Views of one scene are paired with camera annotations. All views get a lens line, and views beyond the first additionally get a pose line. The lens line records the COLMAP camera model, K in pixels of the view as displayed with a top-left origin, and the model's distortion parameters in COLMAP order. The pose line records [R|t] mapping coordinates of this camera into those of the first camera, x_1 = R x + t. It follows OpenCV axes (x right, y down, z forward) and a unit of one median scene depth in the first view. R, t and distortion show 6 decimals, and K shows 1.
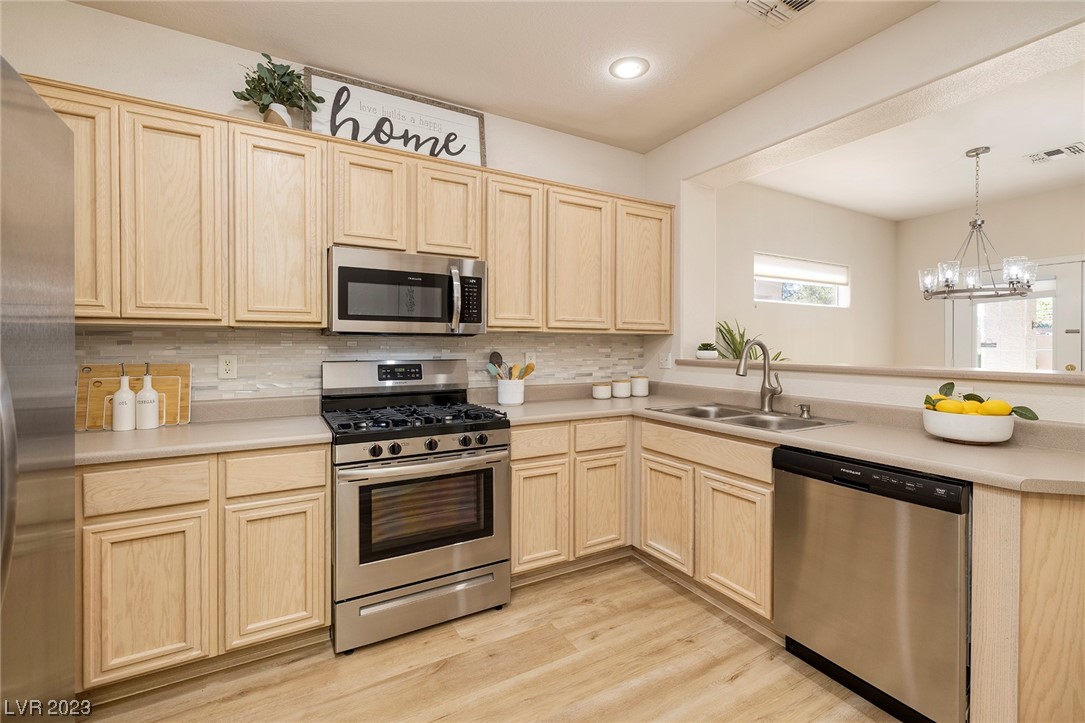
lens RADIAL K [[459.7, 0, 537.0], [0, 459.7, 348.4], [0, 0, 1]] dist [-0.002279, 0.000657]
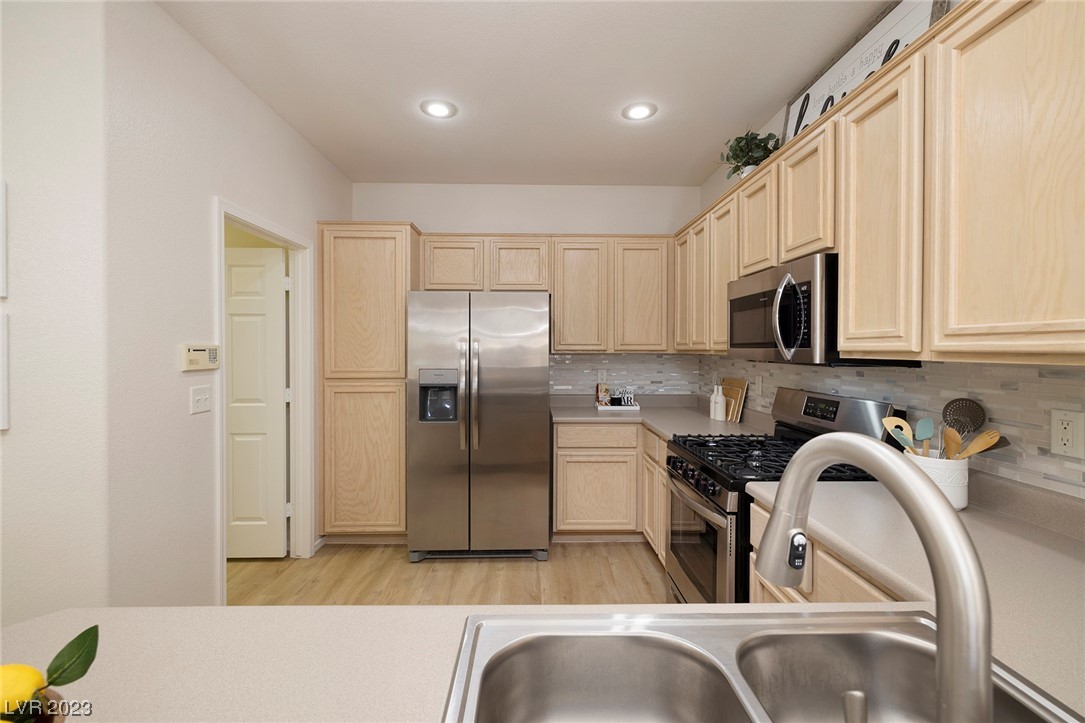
lens RADIAL K [[459.7, 0, 523.9], [0, 459.7, 352.8], [0, 0, 1]] dist [-0.002279, 0.000657]
pose [[-0.463342, 0.001658, -0.886178, 0.694673], [-0.010455, 0.999918, 0.007337, -0.047904], [0.886118, 0.012665, -0.463287, 0.946863]]
